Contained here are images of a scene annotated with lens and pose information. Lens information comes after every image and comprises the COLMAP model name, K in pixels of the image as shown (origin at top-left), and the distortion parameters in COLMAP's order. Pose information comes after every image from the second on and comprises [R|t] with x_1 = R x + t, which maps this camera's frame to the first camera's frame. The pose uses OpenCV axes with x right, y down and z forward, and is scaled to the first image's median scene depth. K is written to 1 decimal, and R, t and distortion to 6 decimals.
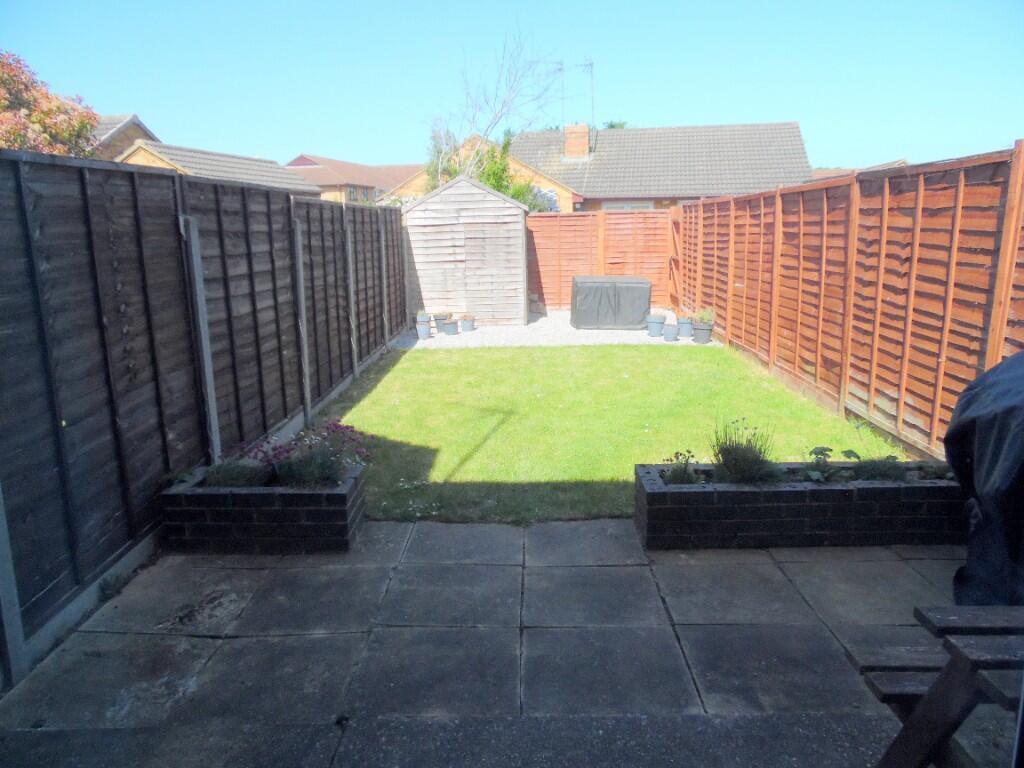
lens RADIAL K [[771.1, 0, 513.1], [0, 771.1, 379.0], [0, 0, 1]] dist [-0.029196, 0.070124]
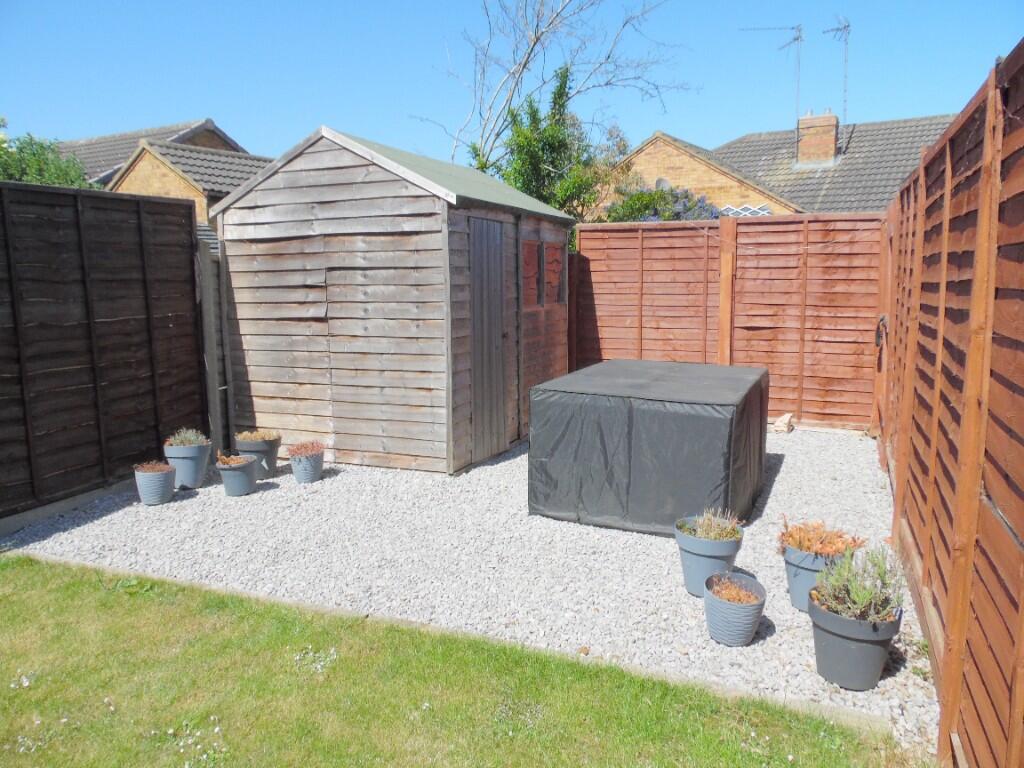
lens RADIAL K [[771.1, 0, 513.1], [0, 771.1, 379.0], [0, 0, 1]] dist [-0.029196, 0.070124]
pose [[0.934002, 0.061299, -0.351970, 0.236622], [-0.078150, 0.996367, -0.033855, -0.135189], [0.348616, 0.059127, 0.935399, 0.751371]]
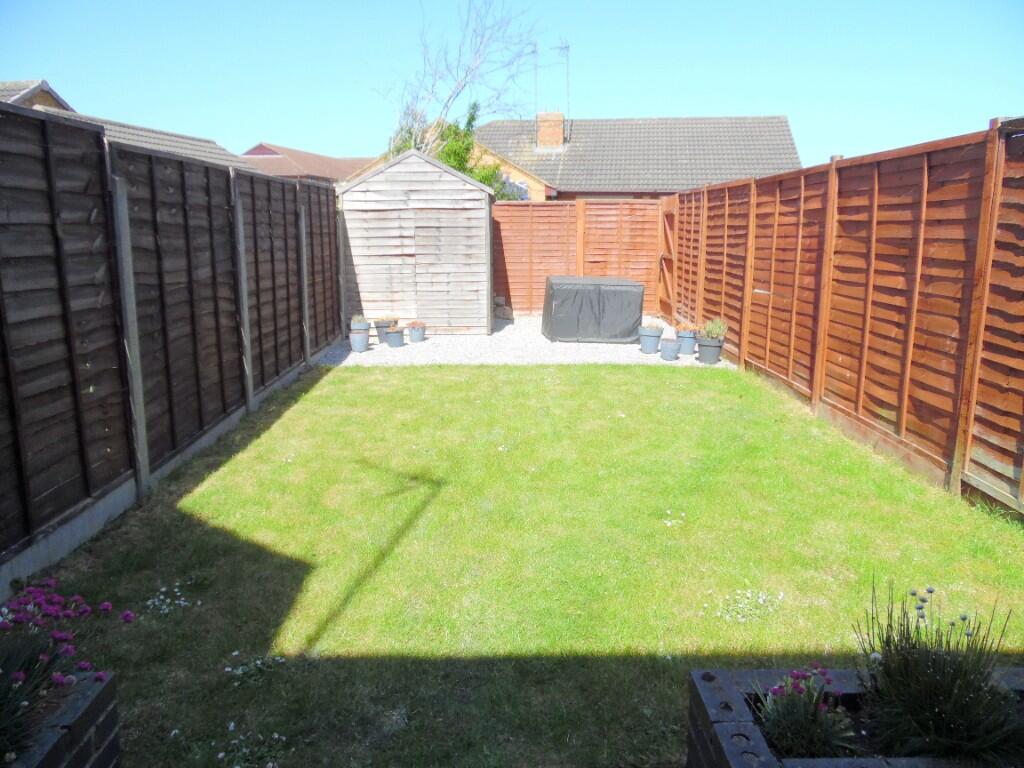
lens RADIAL K [[771.1, 0, 513.1], [0, 771.1, 379.0], [0, 0, 1]] dist [-0.029196, 0.070124]
pose [[0.999065, 0.013091, 0.041213, 0.010863], [-0.013116, 0.999914, 0.000342, -0.029188], [-0.041205, -0.000883, 0.999150, 0.222359]]
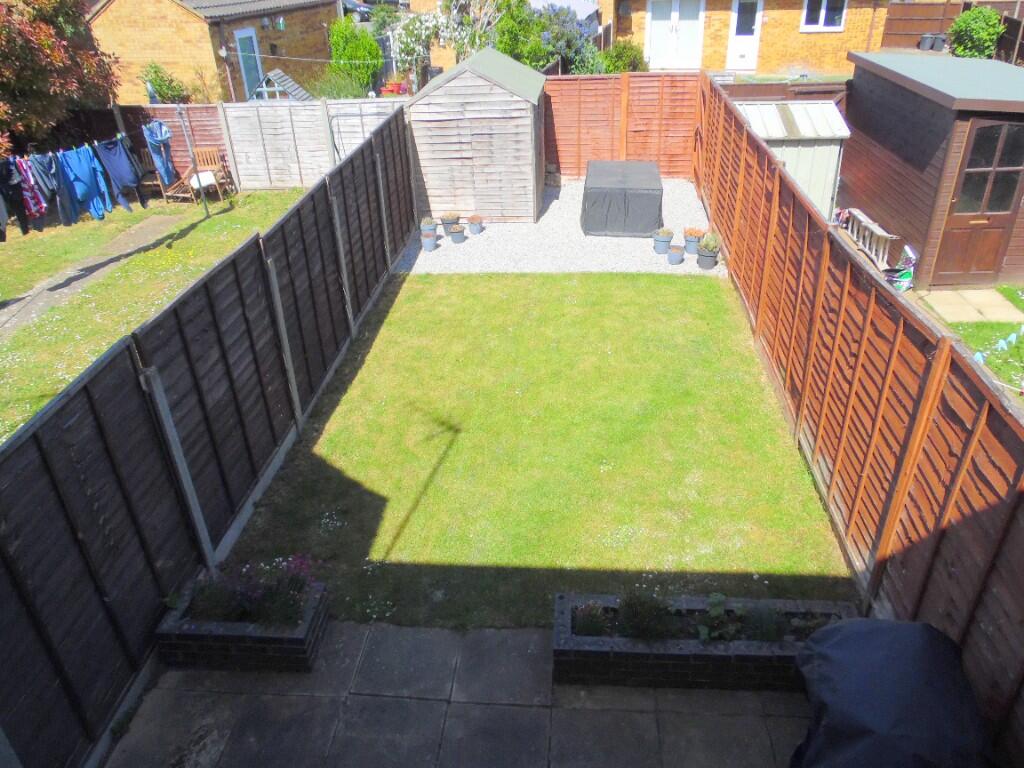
lens RADIAL K [[771.1, 0, 513.1], [0, 771.1, 379.0], [0, 0, 1]] dist [-0.029196, 0.070124]
pose [[0.997710, 0.019487, -0.064762, 0.068447], [0.001896, 0.949153, 0.314810, -0.233333], [0.067604, -0.314212, 0.946943, 0.004243]]
